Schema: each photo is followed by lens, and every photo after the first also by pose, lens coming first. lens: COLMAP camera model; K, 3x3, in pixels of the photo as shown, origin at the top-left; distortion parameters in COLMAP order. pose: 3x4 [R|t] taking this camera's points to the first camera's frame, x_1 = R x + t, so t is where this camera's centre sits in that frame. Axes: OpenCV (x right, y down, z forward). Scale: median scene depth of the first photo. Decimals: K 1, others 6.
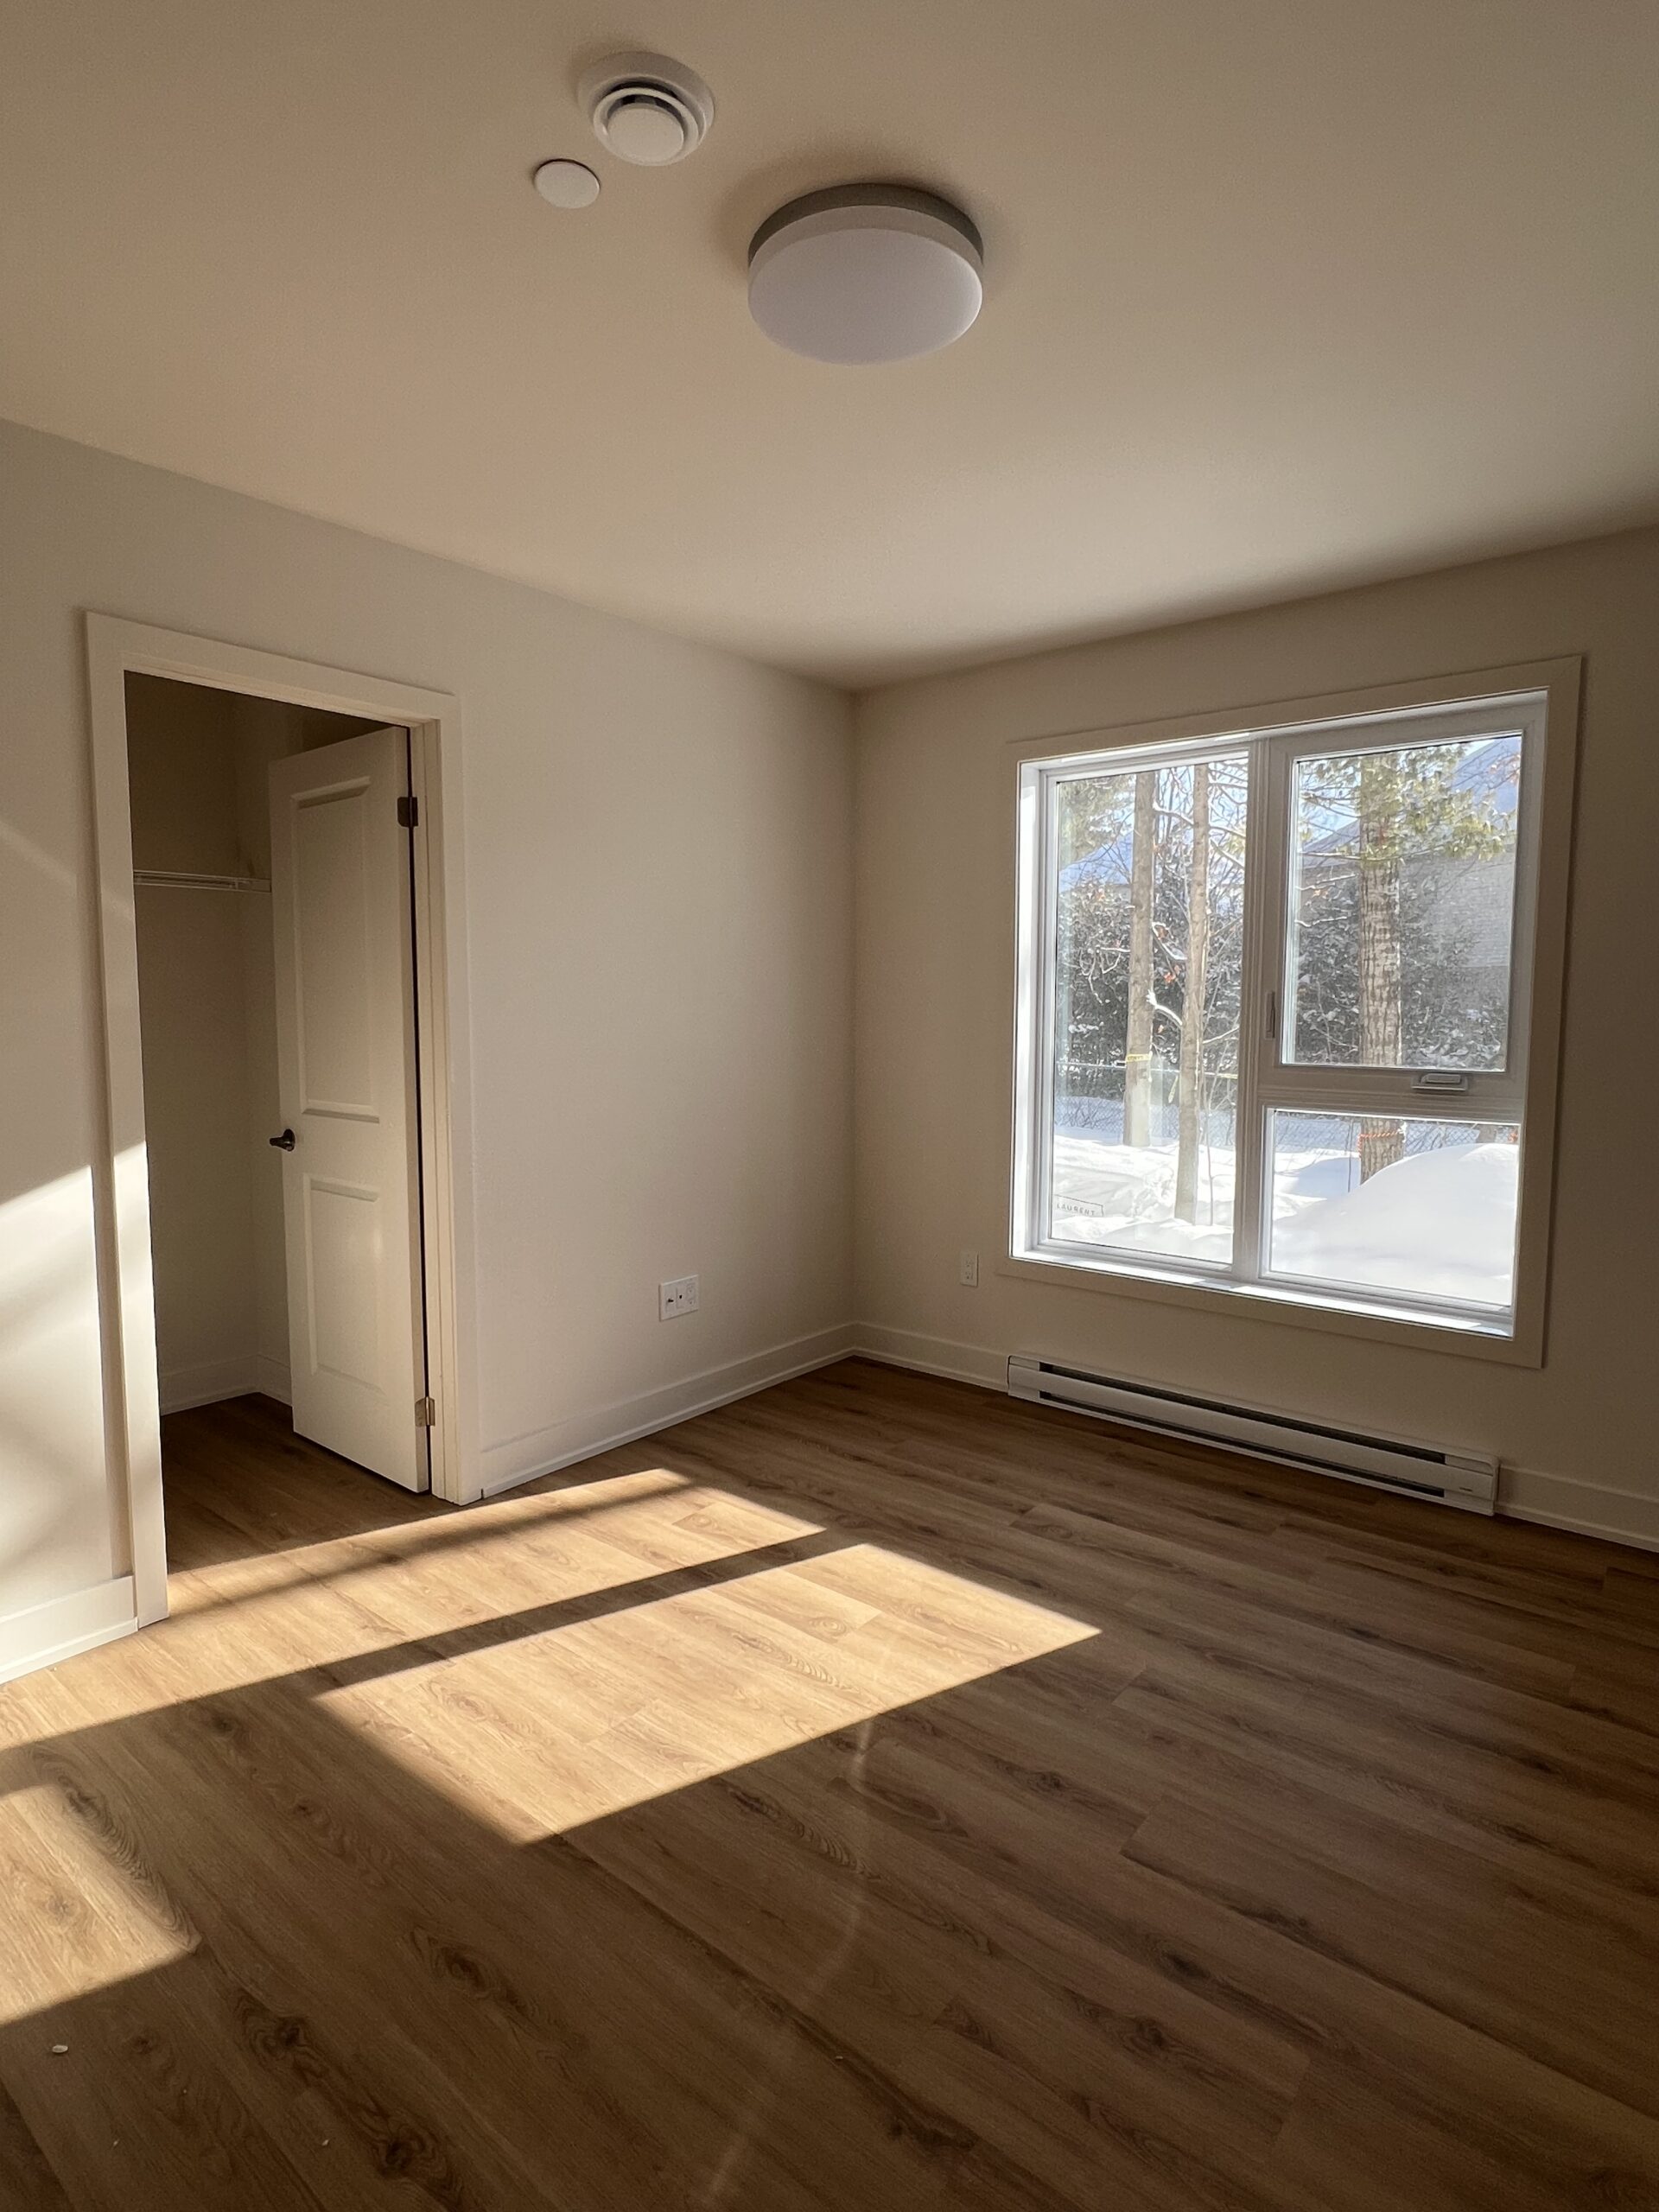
lens RADIAL K [[1287.0, 0, 831.2], [0, 1287.0, 1119.1], [0, 0, 1]] dist [-0.000109, -0.000072]
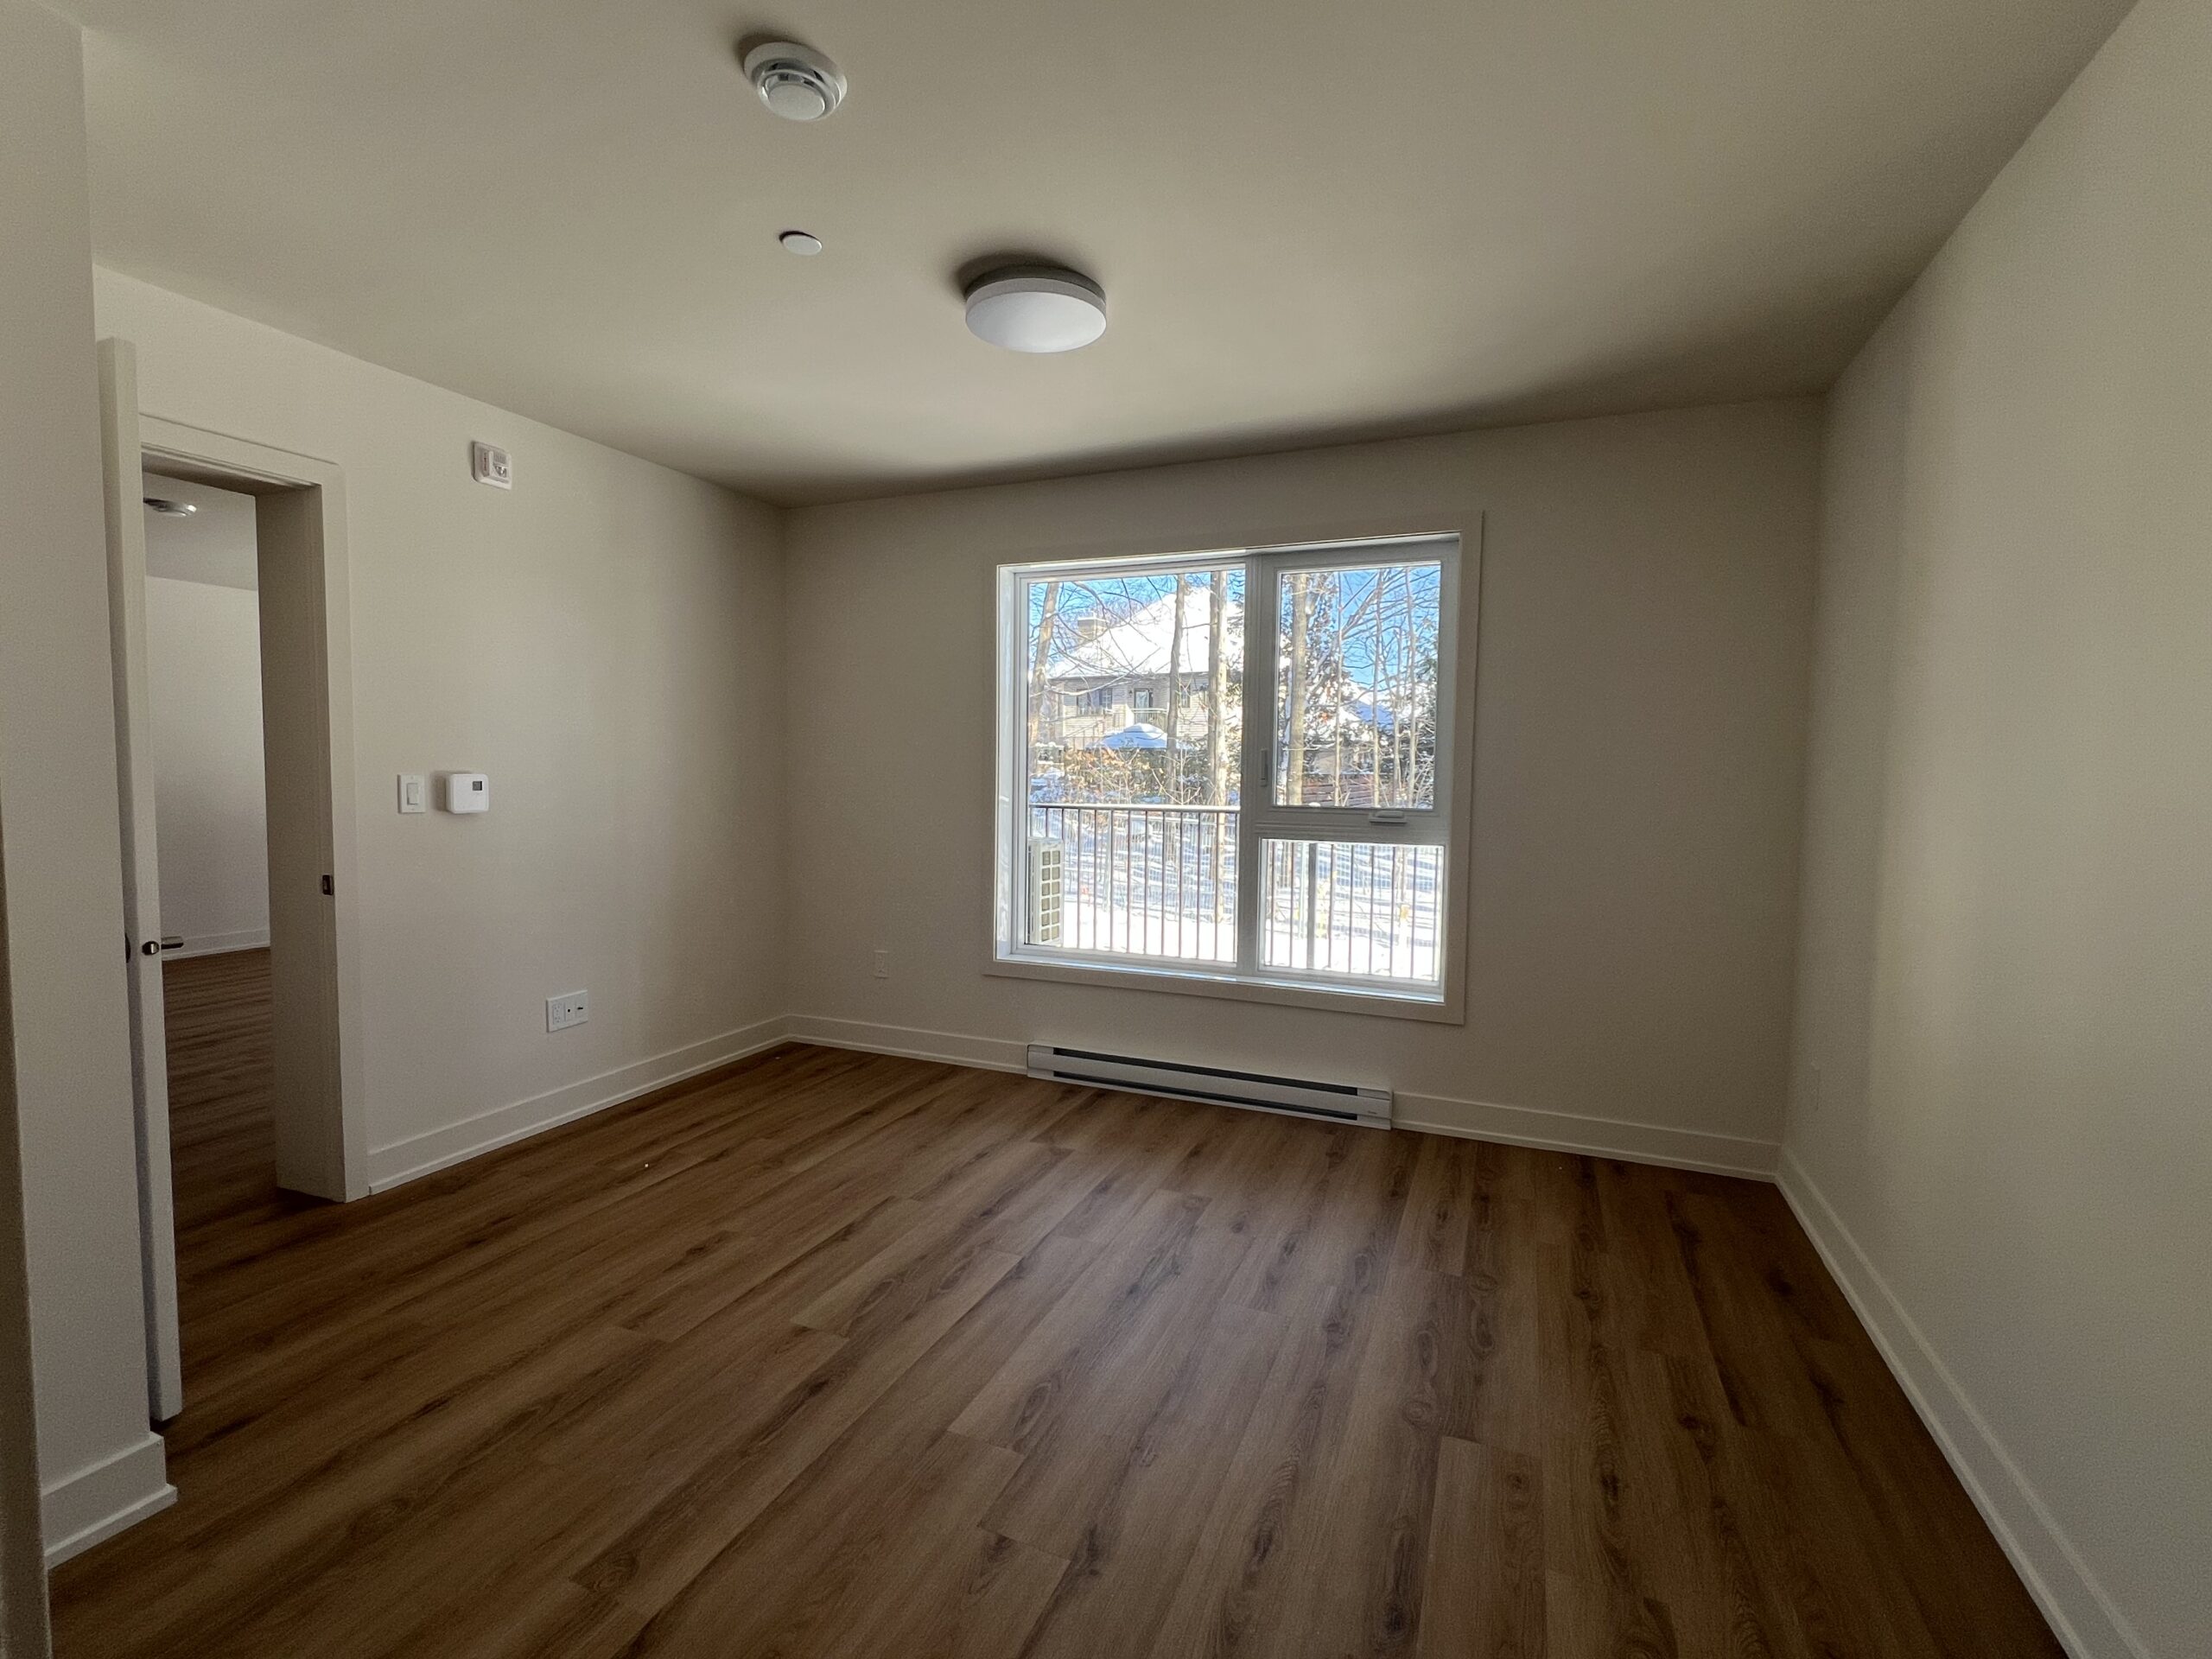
lens RADIAL K [[980.7, 0, 1106.4], [0, 980.7, 811.5], [0, 0, 1]] dist [0.000154, -0.000014]
pose [[0.941570, -0.017118, 0.336382, -0.117852], [0.028298, 0.999197, -0.028362, -0.010386], [-0.335627, 0.036223, 0.941298, 0.104198]]
